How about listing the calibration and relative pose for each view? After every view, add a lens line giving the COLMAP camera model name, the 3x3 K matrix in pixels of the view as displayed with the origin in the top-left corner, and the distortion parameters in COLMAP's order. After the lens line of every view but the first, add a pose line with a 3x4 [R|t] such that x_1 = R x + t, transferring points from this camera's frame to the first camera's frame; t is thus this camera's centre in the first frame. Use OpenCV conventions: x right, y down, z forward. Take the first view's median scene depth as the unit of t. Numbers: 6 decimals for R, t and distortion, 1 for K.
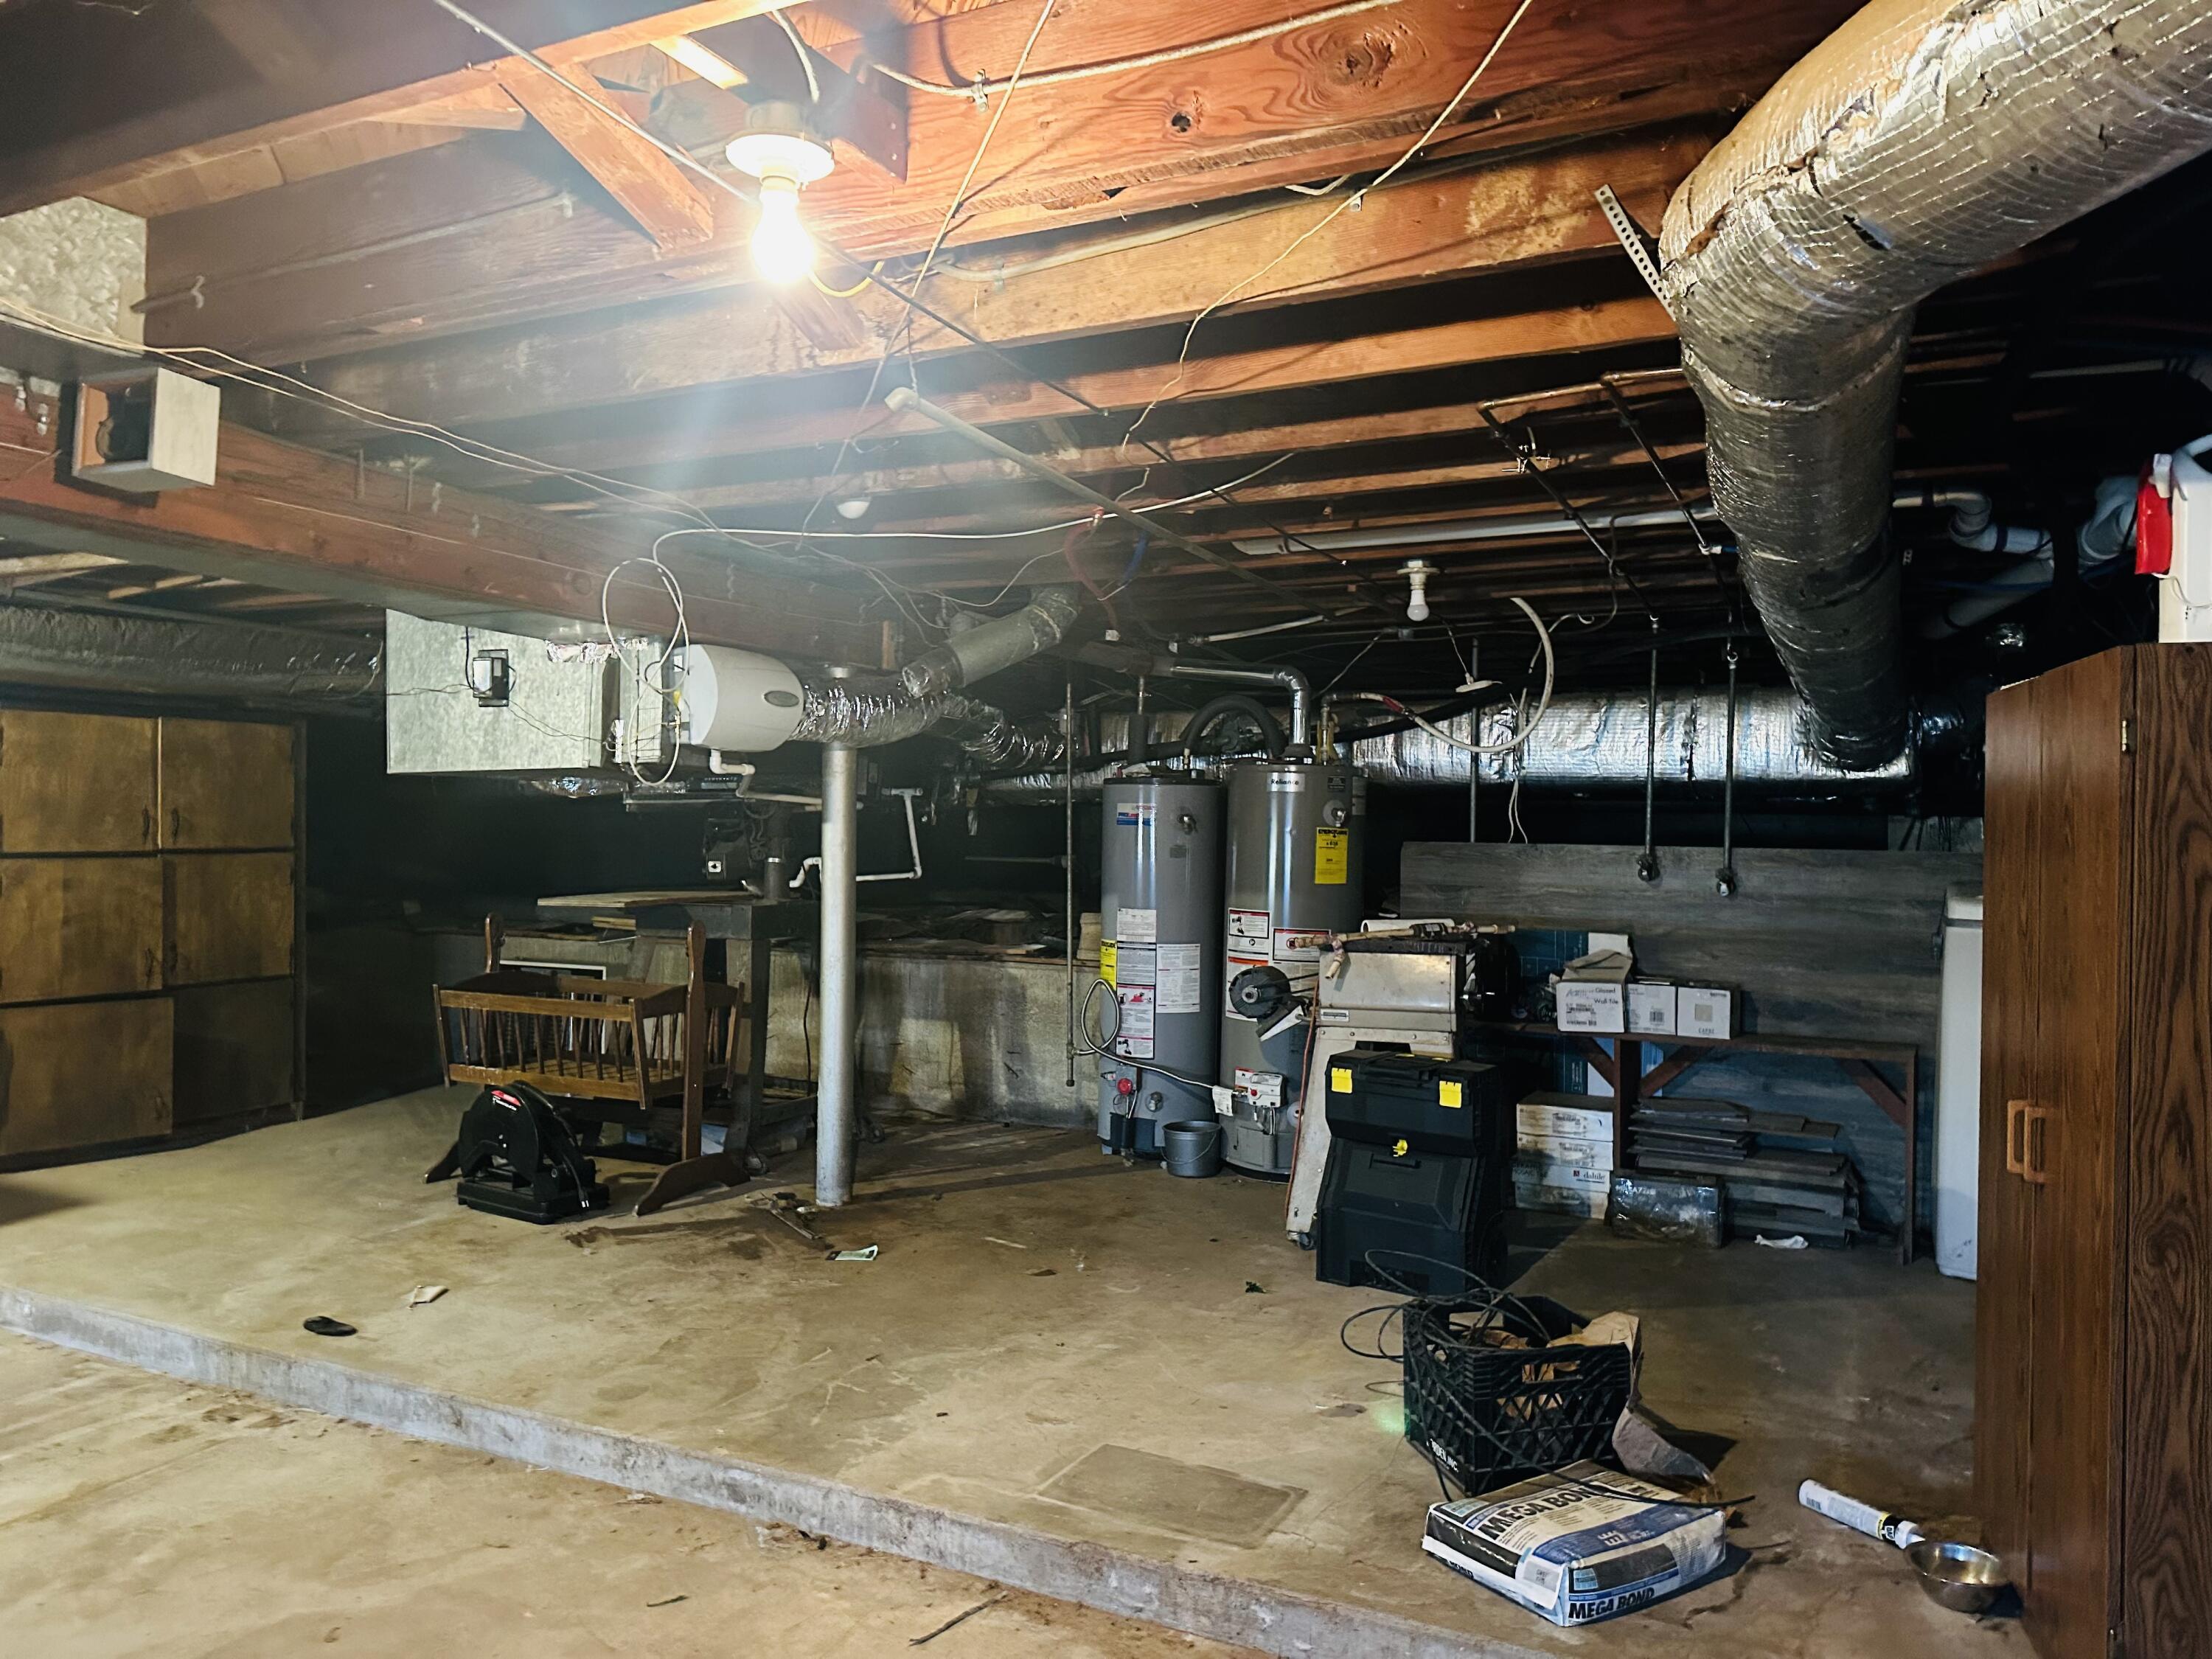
lens RADIAL K [[1562.1, 0, 1076.2], [0, 1562.1, 839.0], [0, 0, 1]] dist [0.044585, -0.062526]
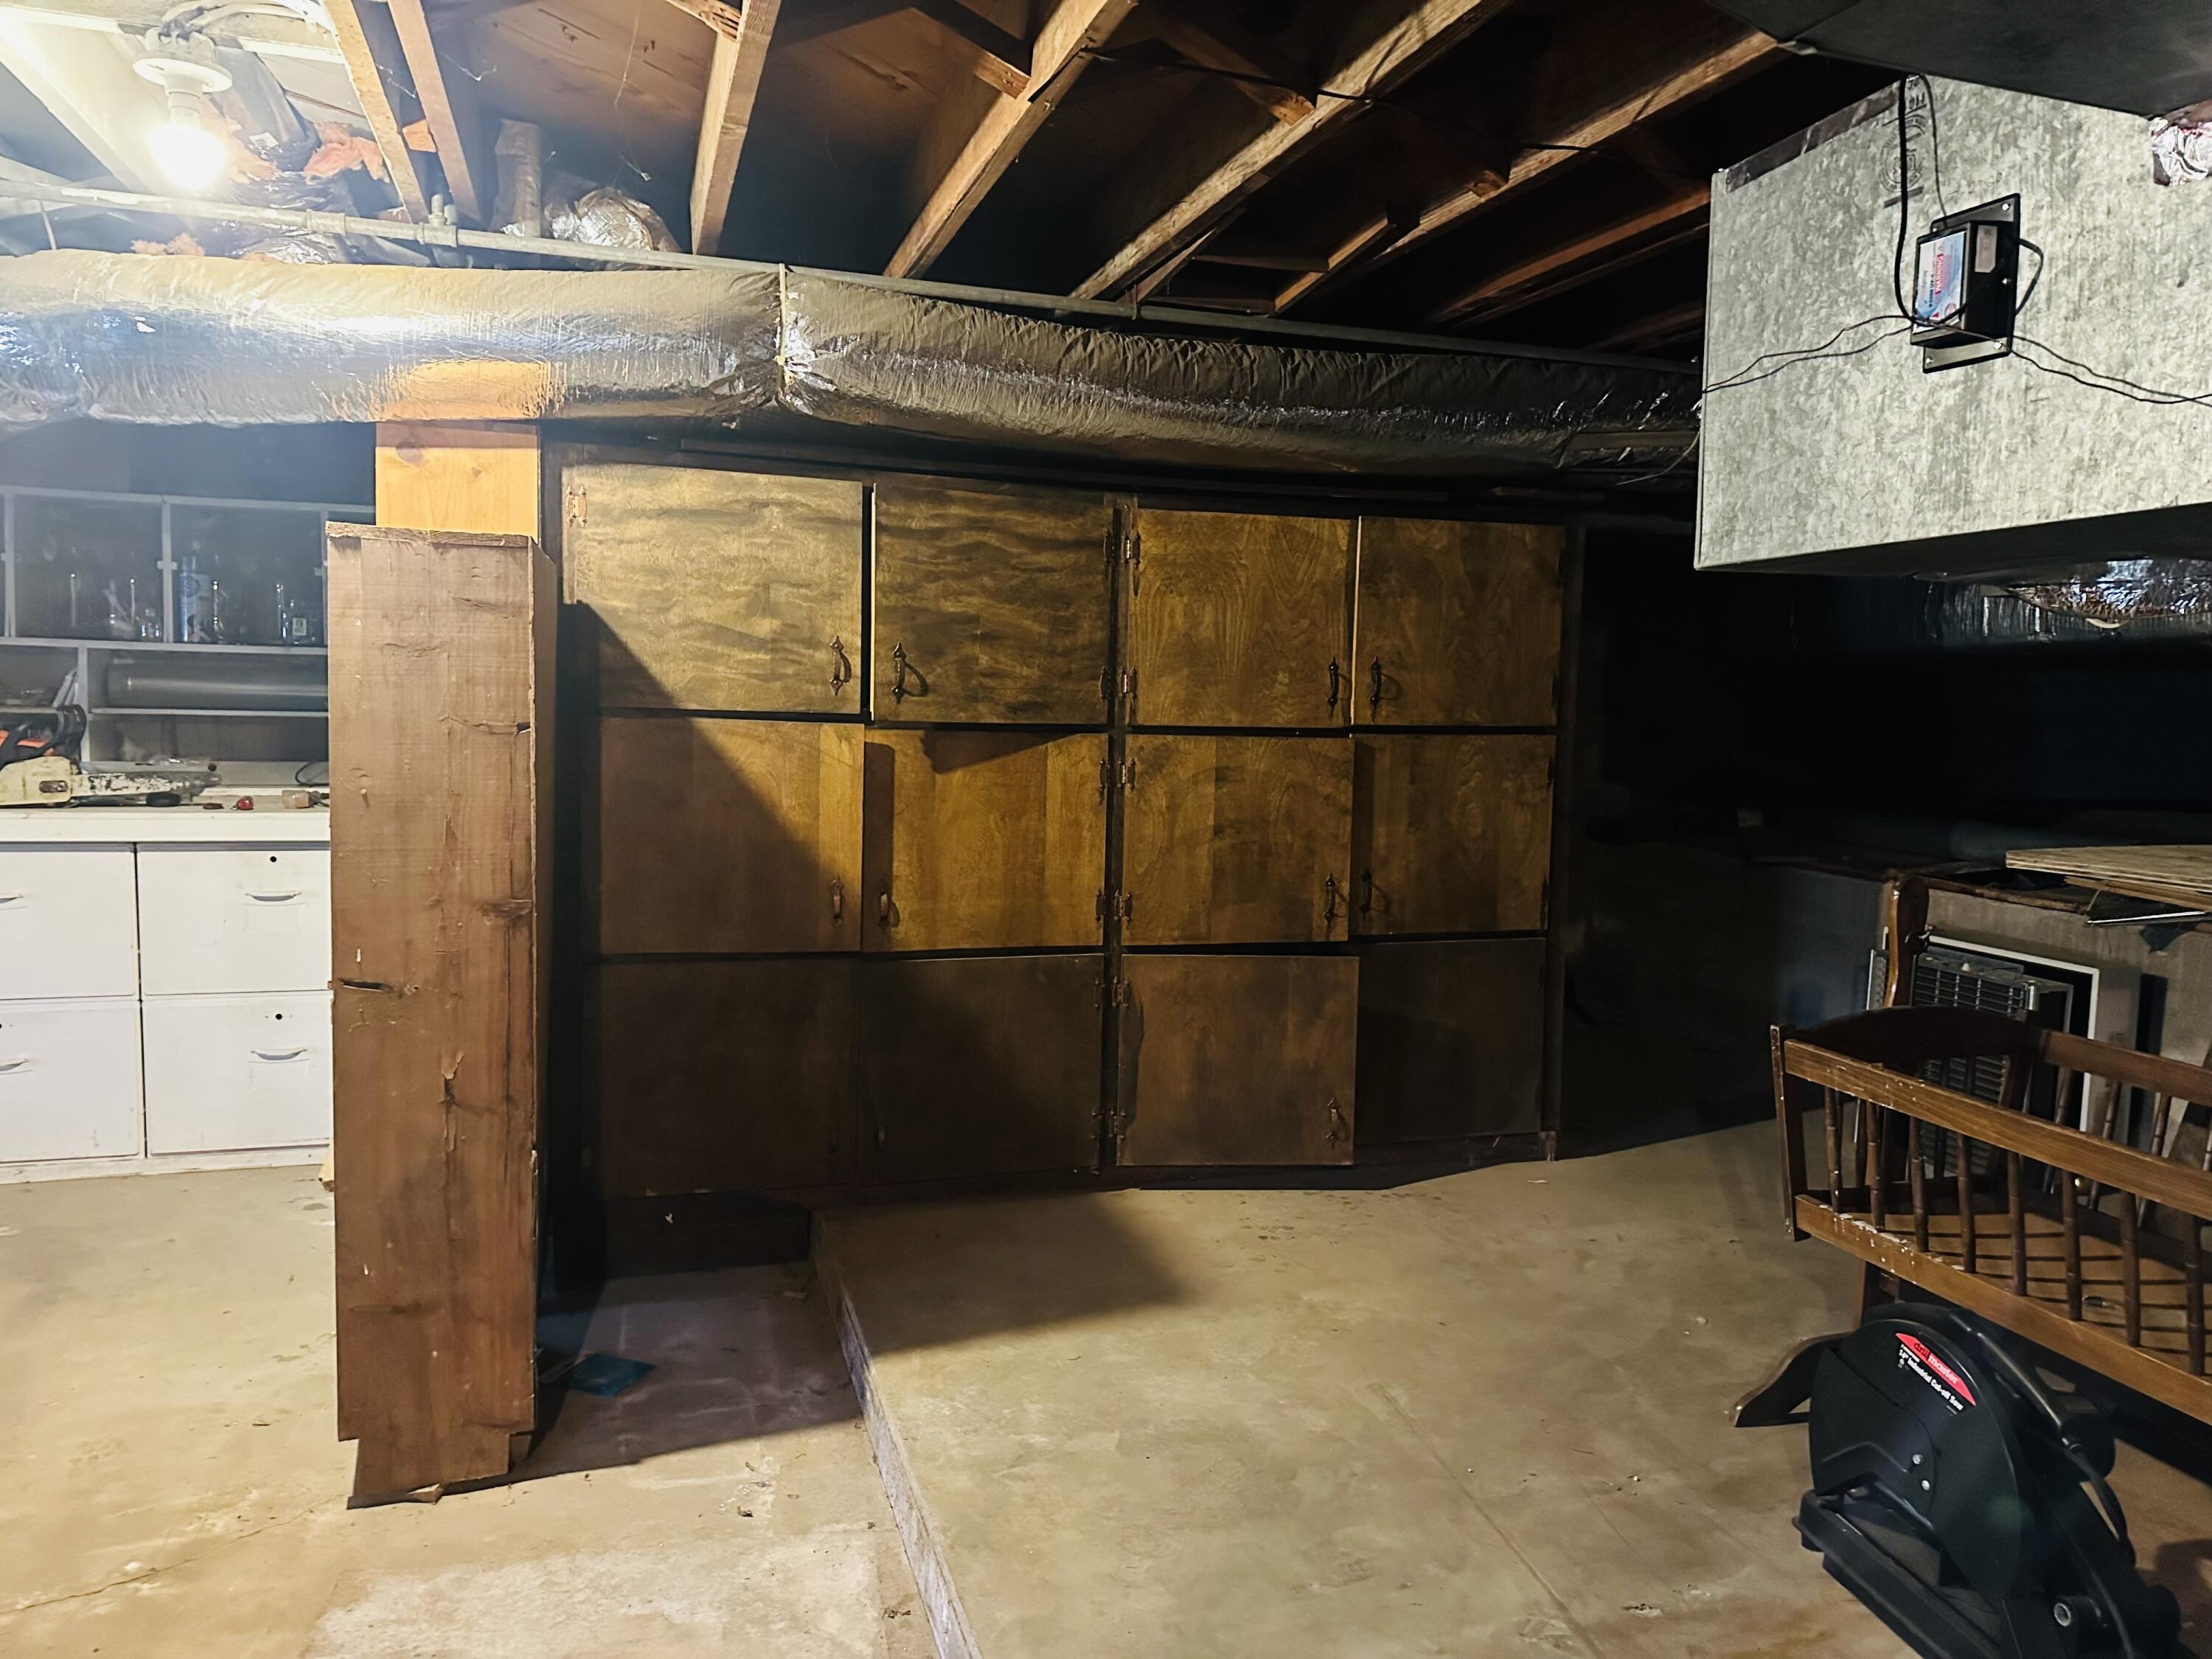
lens RADIAL K [[1562.1, 0, 1072.2], [0, 1562.1, 827.2], [0, 0, 1]] dist [0.044585, -0.062526]
pose [[0.685617, 0.067869, -0.724791, -0.200882], [-0.019892, 0.997019, 0.074543, 0.003201], [0.727690, -0.036690, 0.684924, 0.492312]]
